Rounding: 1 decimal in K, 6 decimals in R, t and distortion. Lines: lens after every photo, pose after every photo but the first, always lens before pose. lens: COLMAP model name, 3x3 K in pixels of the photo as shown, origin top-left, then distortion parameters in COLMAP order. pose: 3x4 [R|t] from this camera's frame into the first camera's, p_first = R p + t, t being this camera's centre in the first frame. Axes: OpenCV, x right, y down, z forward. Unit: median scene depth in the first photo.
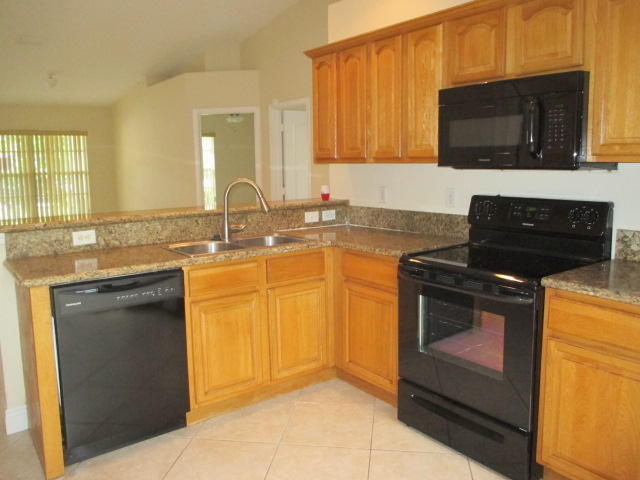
lens RADIAL K [[533.3, 0, 320.0], [0, 533.3, 240.0], [0, 0, 1]] dist [-0.011560, -0.009052]
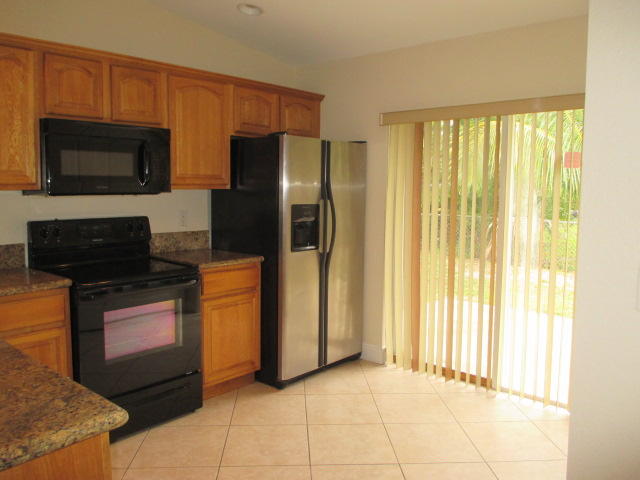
lens RADIAL K [[533.3, 0, 320.0], [0, 533.3, 240.0], [0, 0, 1]] dist [-0.011560, -0.009052]
pose [[-0.182210, -0.096481, 0.978515, -0.945308], [0.141441, 0.982252, 0.123188, -0.113015], [-0.973033, 0.160849, -0.165330, 0.749196]]
